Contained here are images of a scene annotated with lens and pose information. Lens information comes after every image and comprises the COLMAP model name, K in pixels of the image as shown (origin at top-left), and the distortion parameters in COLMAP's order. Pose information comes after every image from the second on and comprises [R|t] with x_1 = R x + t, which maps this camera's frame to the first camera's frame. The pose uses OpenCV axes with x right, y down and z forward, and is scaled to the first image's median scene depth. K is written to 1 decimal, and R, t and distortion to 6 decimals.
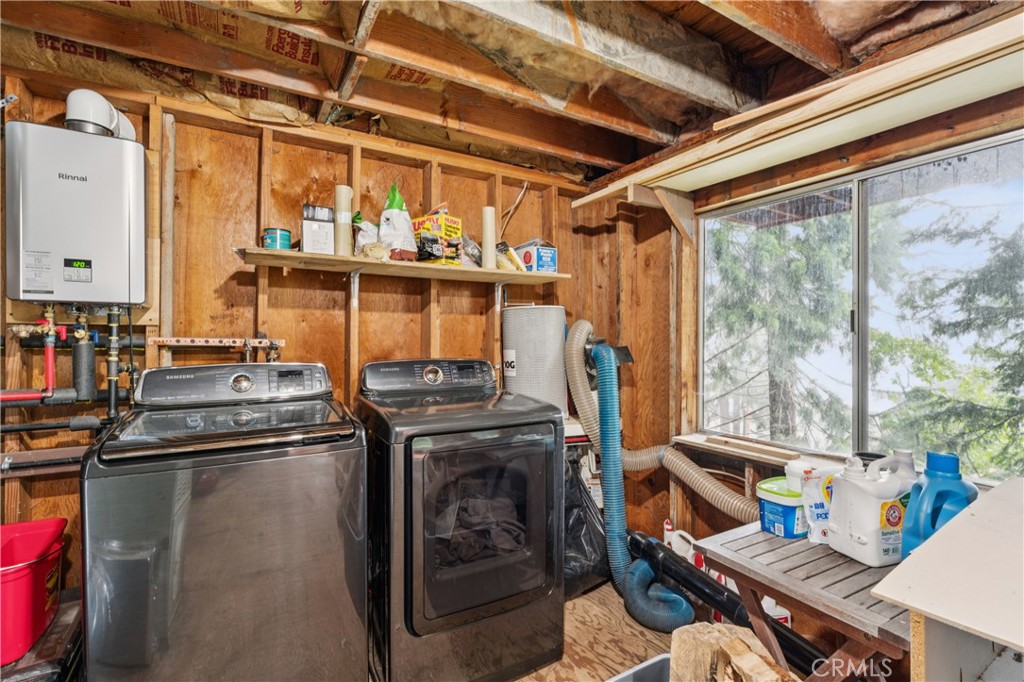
lens RADIAL K [[461.2, 0, 514.4], [0, 461.2, 340.4], [0, 0, 1]] dist [-0.002339, 0.000114]
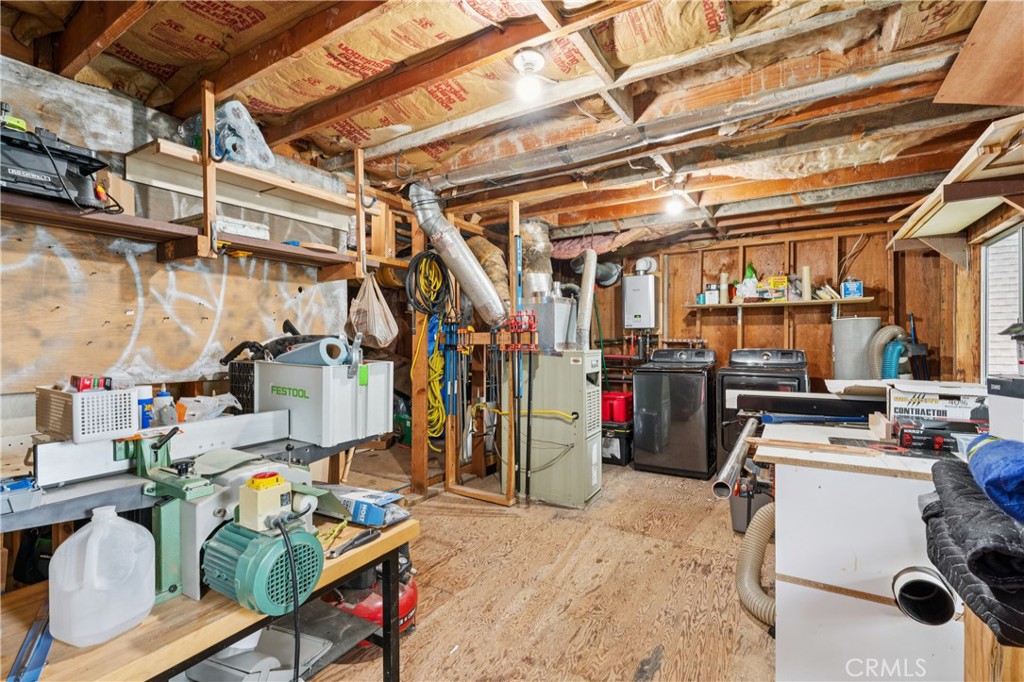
lens RADIAL K [[461.2, 0, 515.6], [0, 461.2, 340.4], [0, 0, 1]] dist [-0.002339, 0.000114]
pose [[0.469891, -0.001080, -0.882724, 1.162236], [0.002815, 0.999996, 0.000275, -0.001237], [0.882720, -0.002614, 0.469892, -0.990184]]
